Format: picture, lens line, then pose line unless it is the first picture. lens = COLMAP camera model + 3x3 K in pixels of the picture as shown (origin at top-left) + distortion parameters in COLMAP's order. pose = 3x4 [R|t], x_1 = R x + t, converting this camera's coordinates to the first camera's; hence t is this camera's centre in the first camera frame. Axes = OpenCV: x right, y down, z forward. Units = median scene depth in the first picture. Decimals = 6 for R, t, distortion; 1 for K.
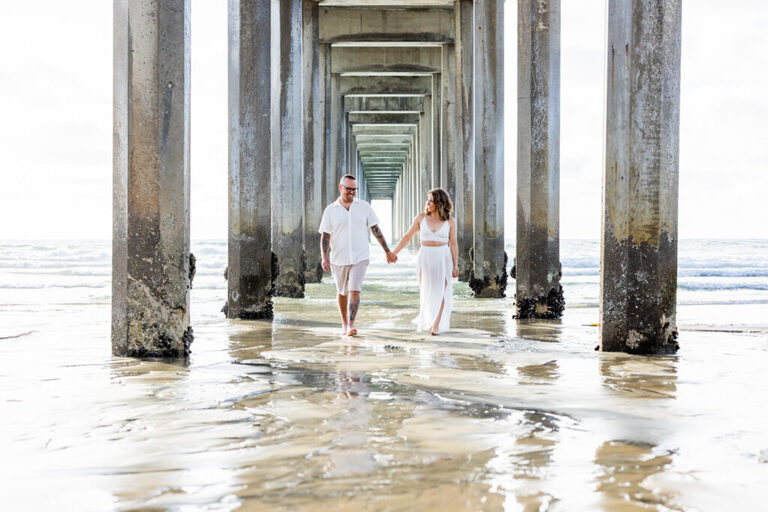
lens RADIAL K [[1602.7, 0, 384.0], [0, 1602.7, 255.3], [0, 0, 1]] dist [-0.040468, 0.000000]
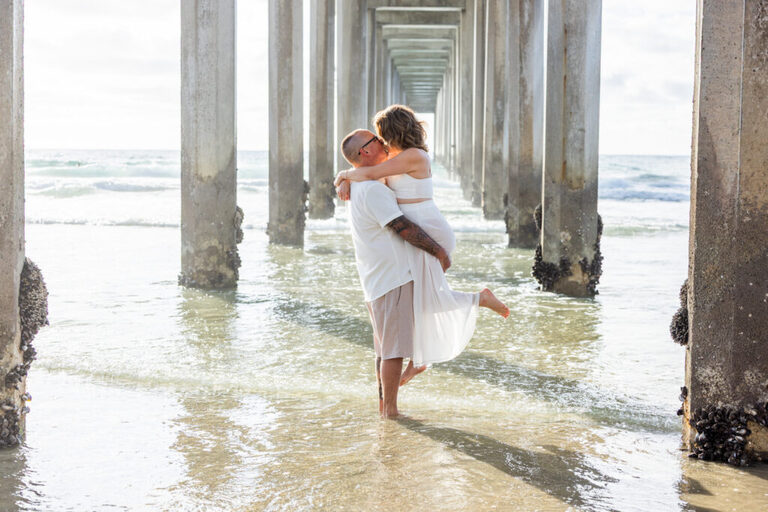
lens RADIAL K [[1602.7, 0, 391.7], [0, 1602.7, 281.1], [0, 0, 1]] dist [-0.040468, 0.000000]
pose [[0.999694, 0.013483, -0.020759, 0.015725], [-0.012001, 0.997479, 0.069937, -0.017294], [0.021650, -0.069667, 0.997335, 0.446814]]
